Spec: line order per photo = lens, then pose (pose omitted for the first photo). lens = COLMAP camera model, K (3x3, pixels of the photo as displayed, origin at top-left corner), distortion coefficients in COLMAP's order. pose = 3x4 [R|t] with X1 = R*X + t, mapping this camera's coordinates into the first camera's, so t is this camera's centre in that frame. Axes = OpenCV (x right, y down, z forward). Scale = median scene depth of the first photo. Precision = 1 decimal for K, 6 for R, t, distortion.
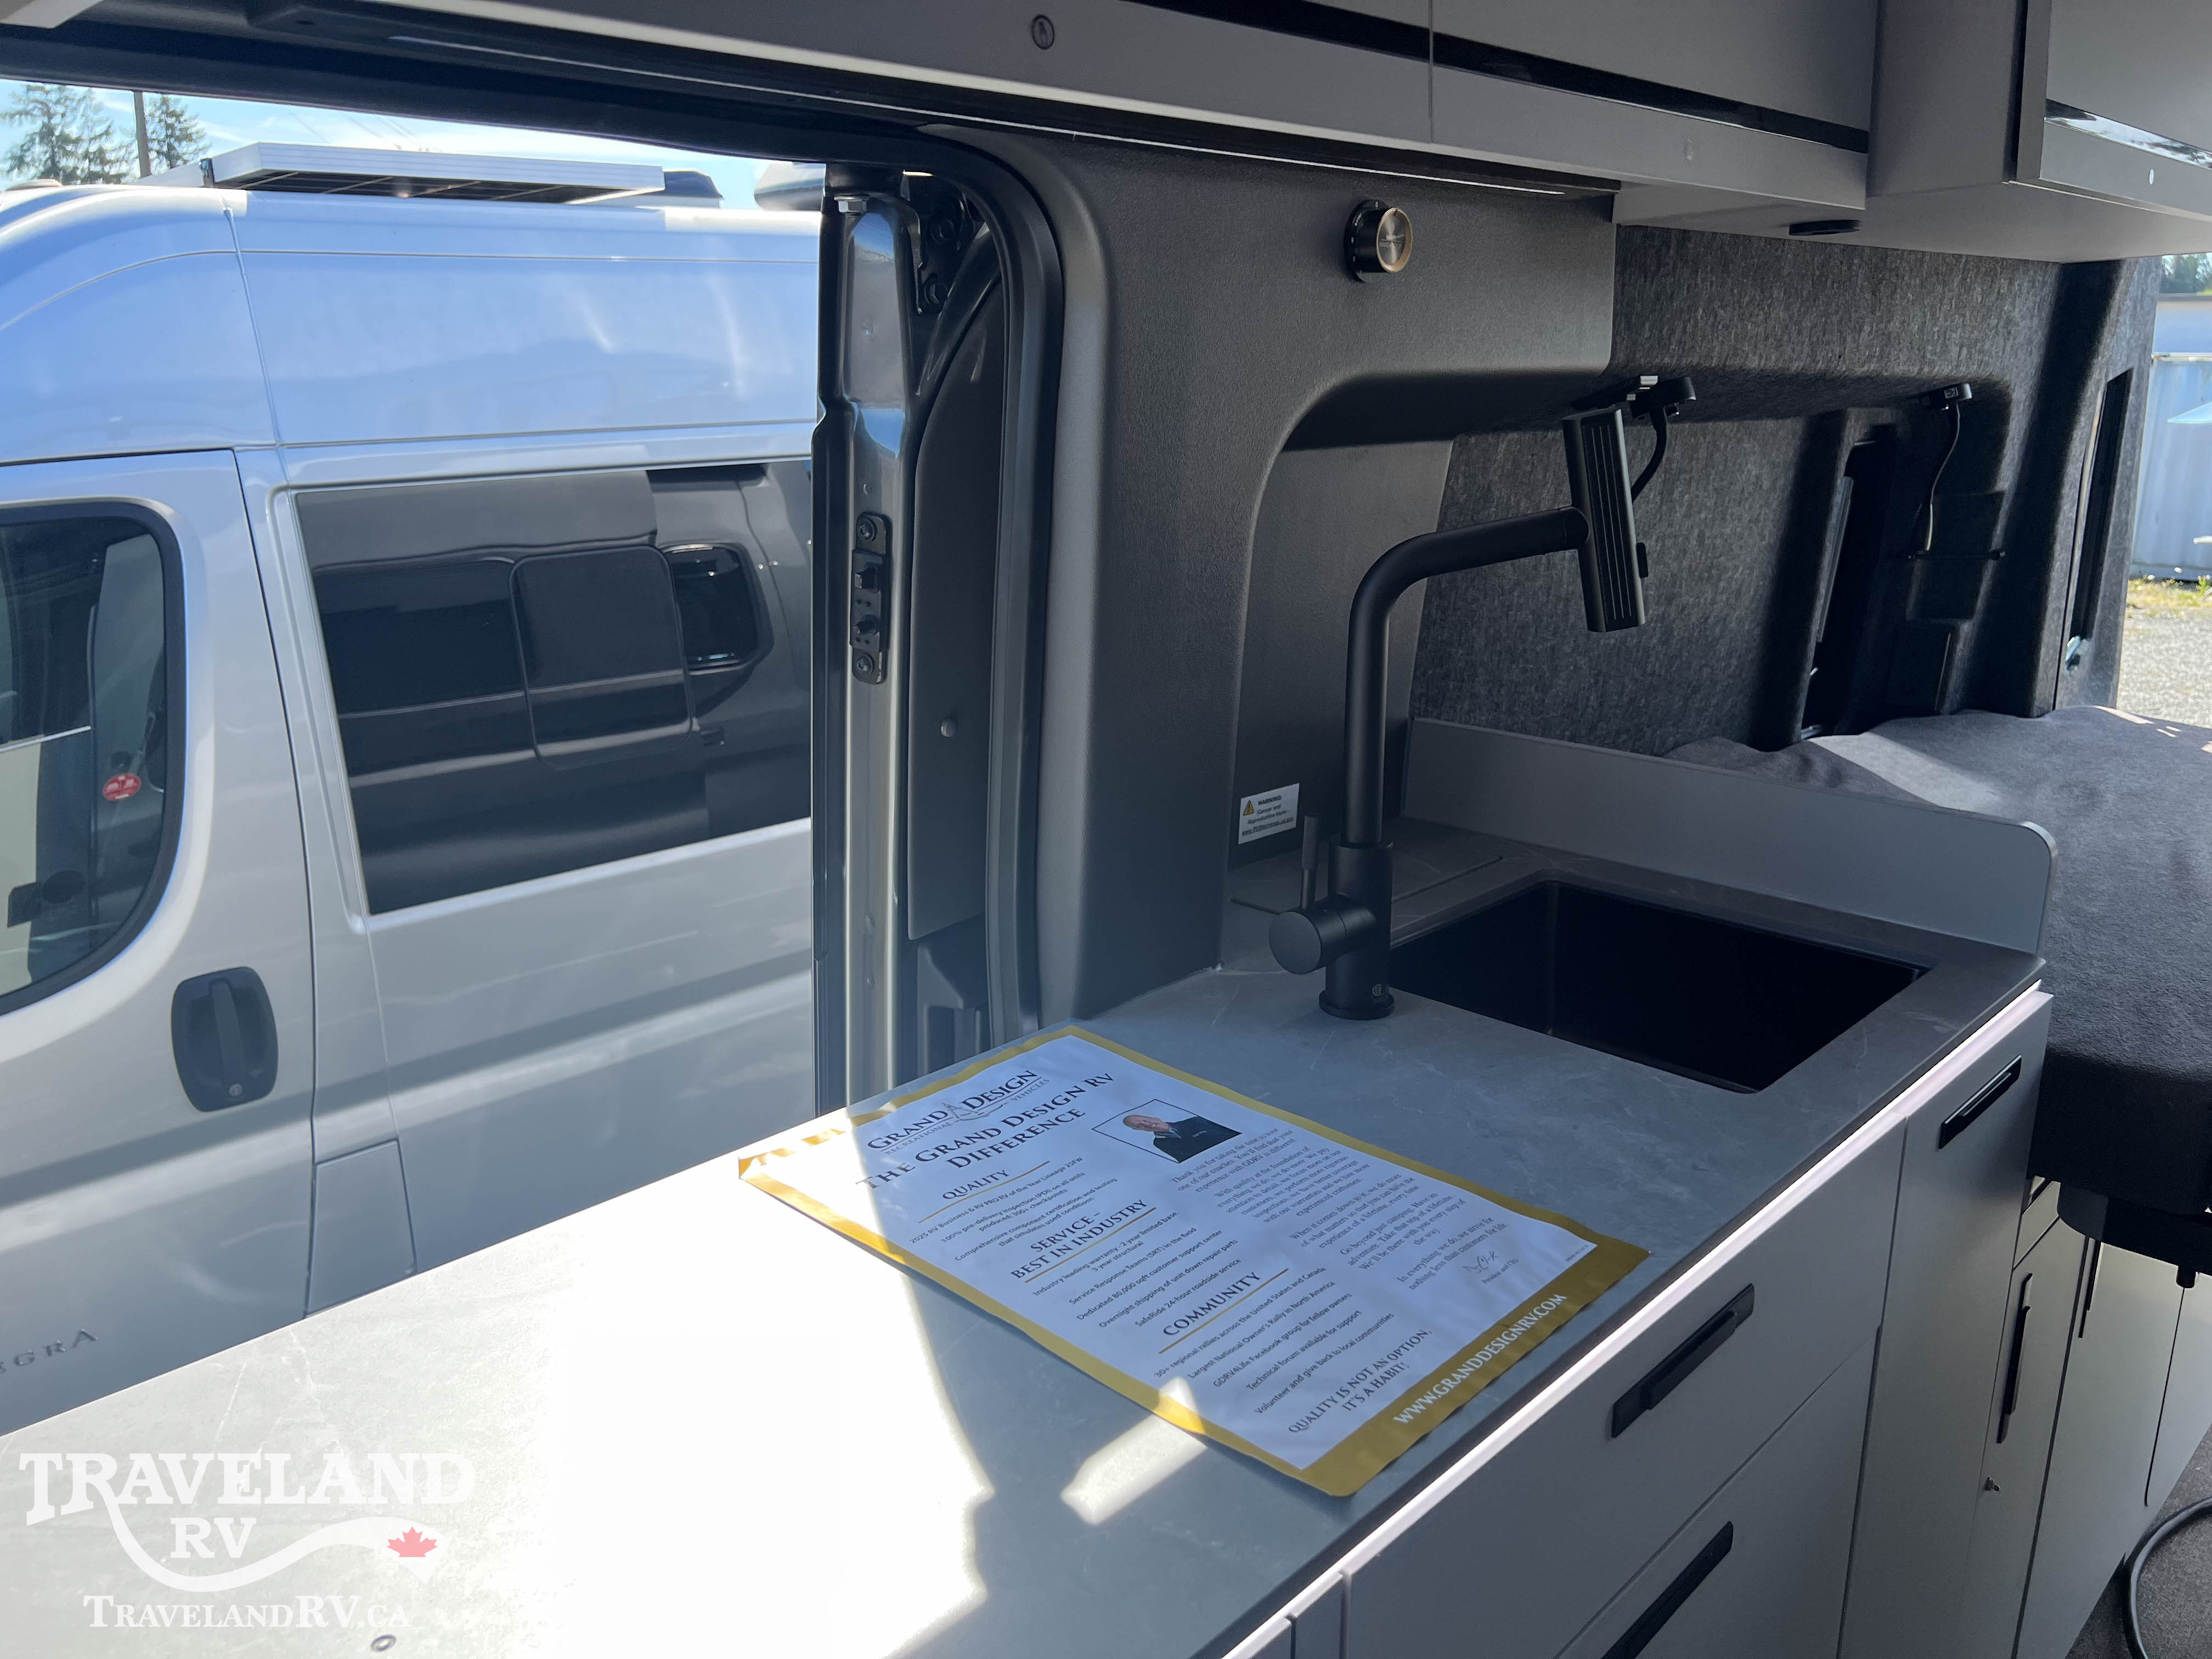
lens RADIAL K [[1663.6, 0, 1126.4], [0, 1663.6, 811.3], [0, 0, 1]] dist [0.035911, -0.046432]
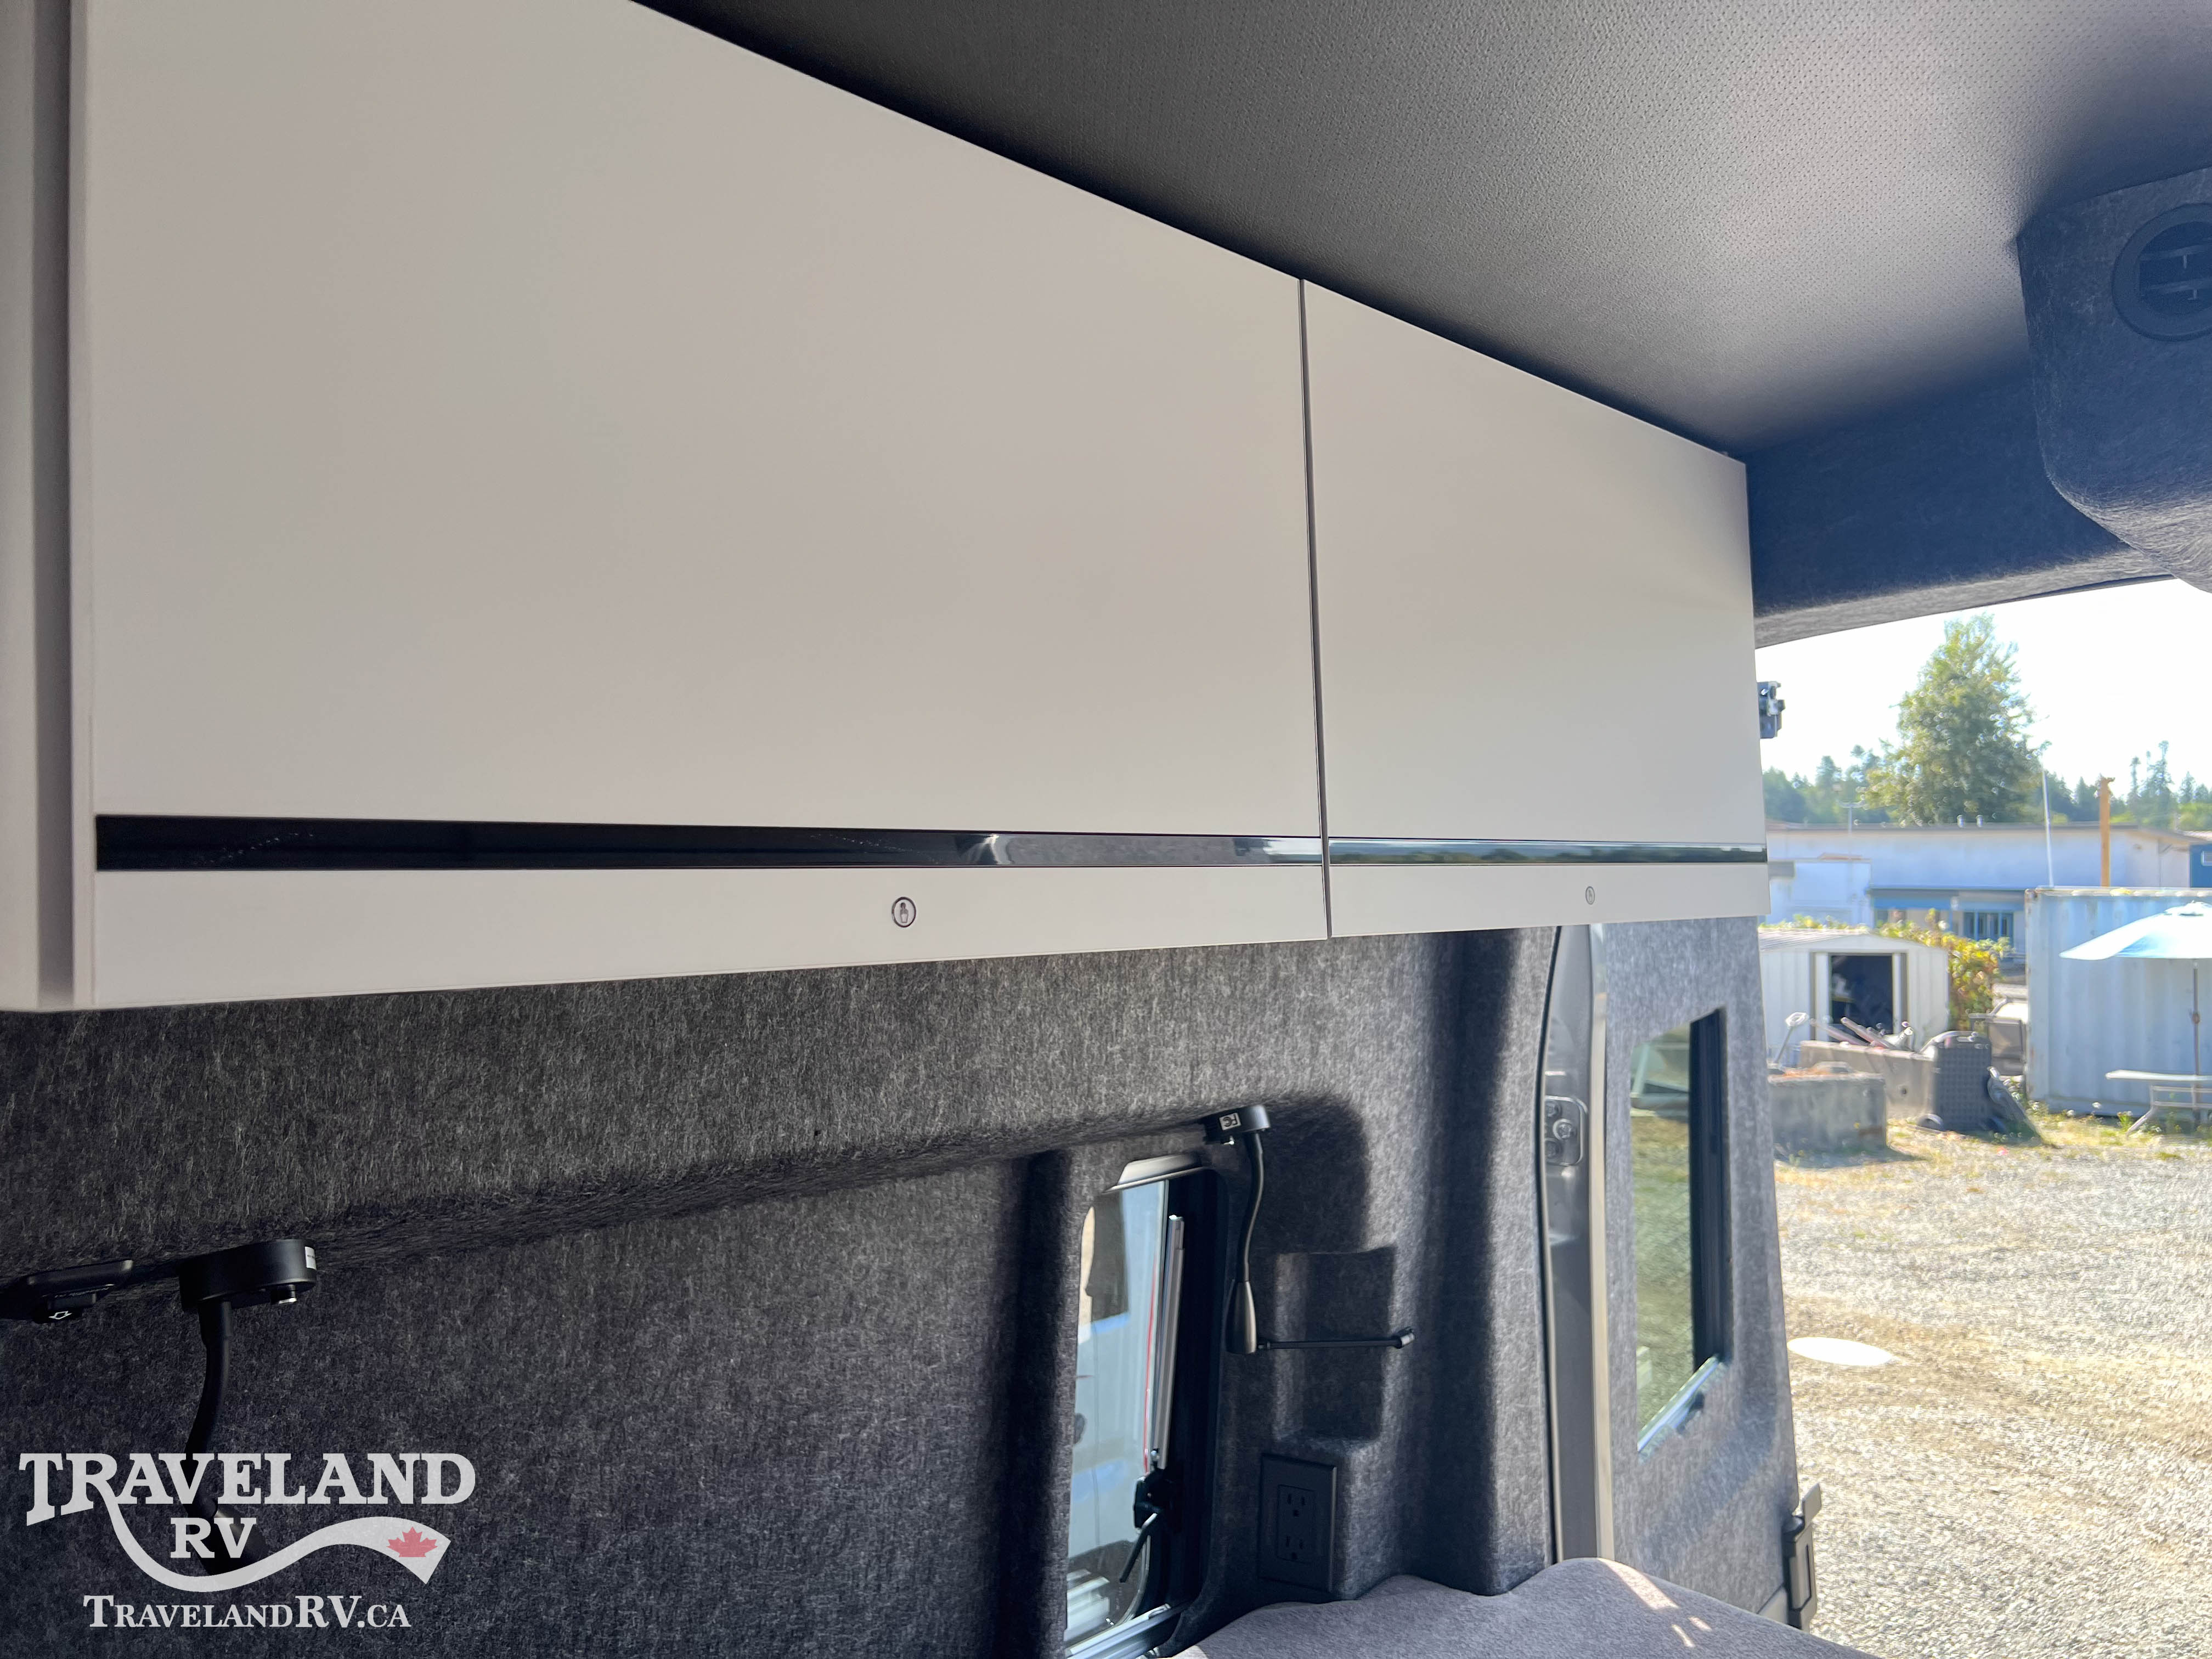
lens RADIAL K [[1663.6, 0, 1115.7], [0, 1663.6, 845.9], [0, 0, 1]] dist [0.035911, -0.046432]
pose [[0.999918, -0.002820, 0.012453, 0.564647], [0.006199, 0.959852, -0.280438, -0.220166], [-0.011162, 0.280493, 0.959791, 0.446994]]
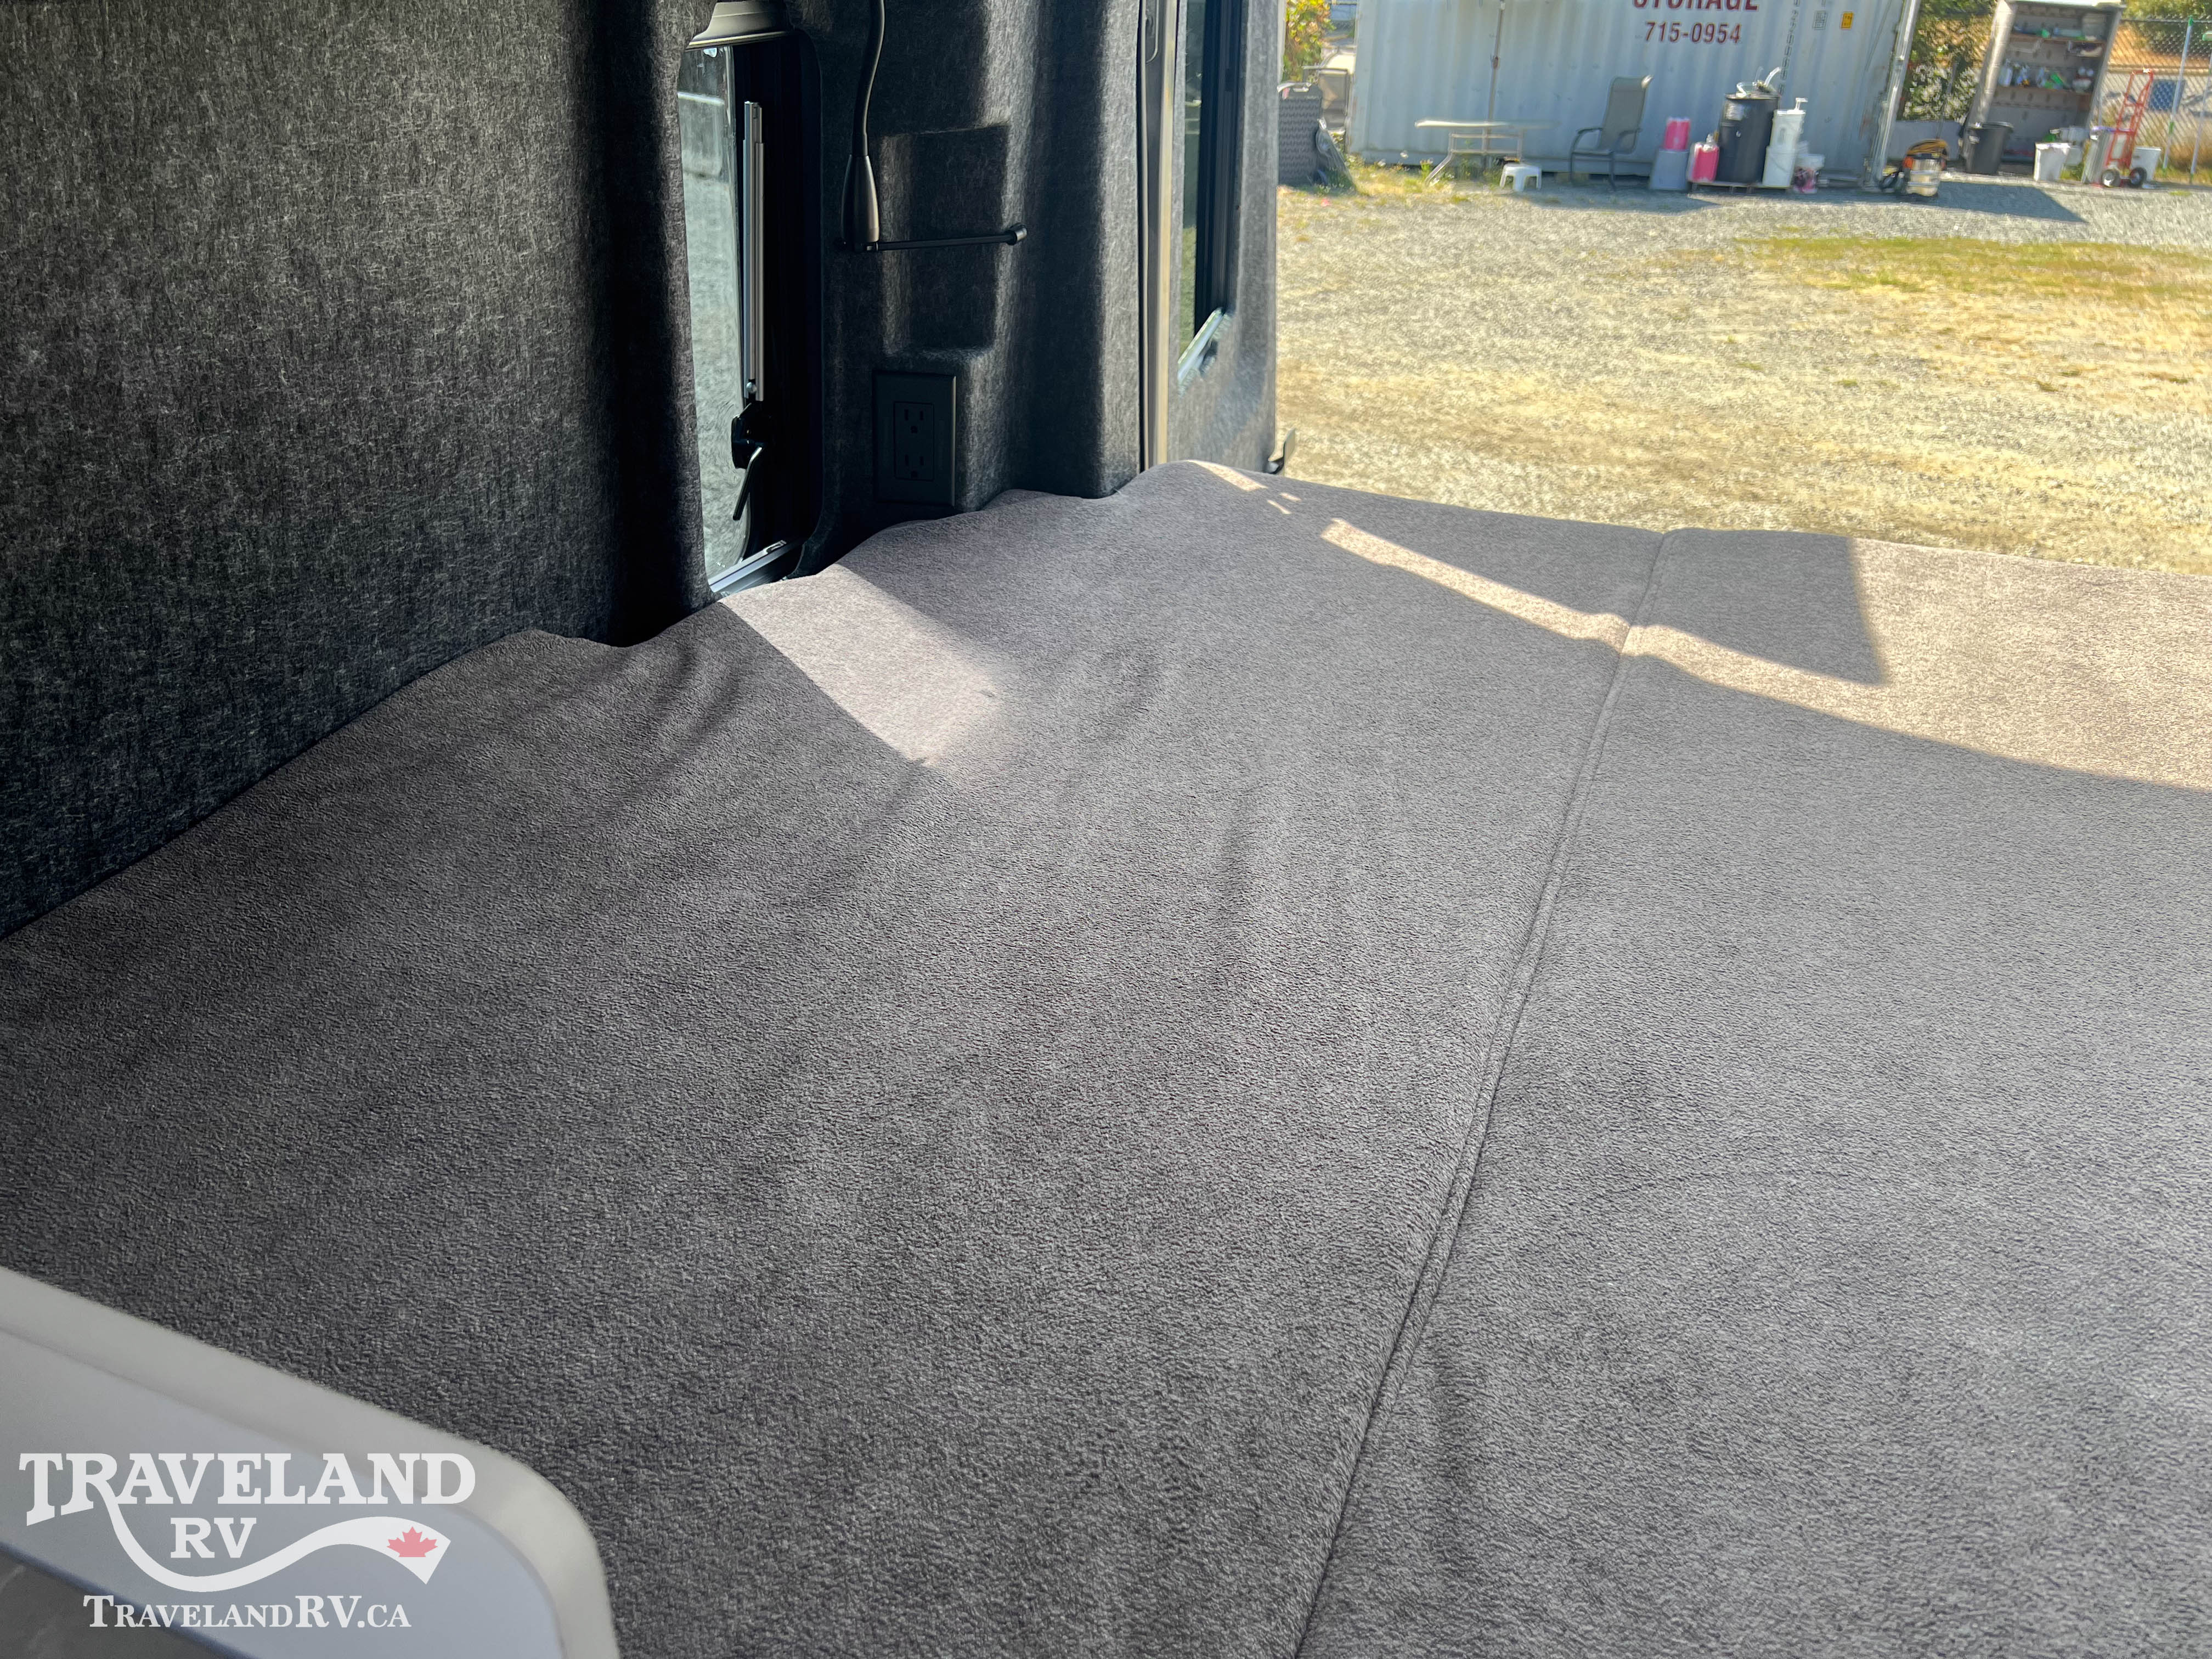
lens RADIAL K [[1663.6, 0, 1102.5], [0, 1663.6, 832.8], [0, 0, 1]] dist [0.035911, -0.046432]
pose [[0.926372, -0.172300, 0.334885, 0.438962], [0.090580, 0.965040, 0.245952, -0.127959], [-0.365555, -0.197509, 0.909593, 0.563032]]
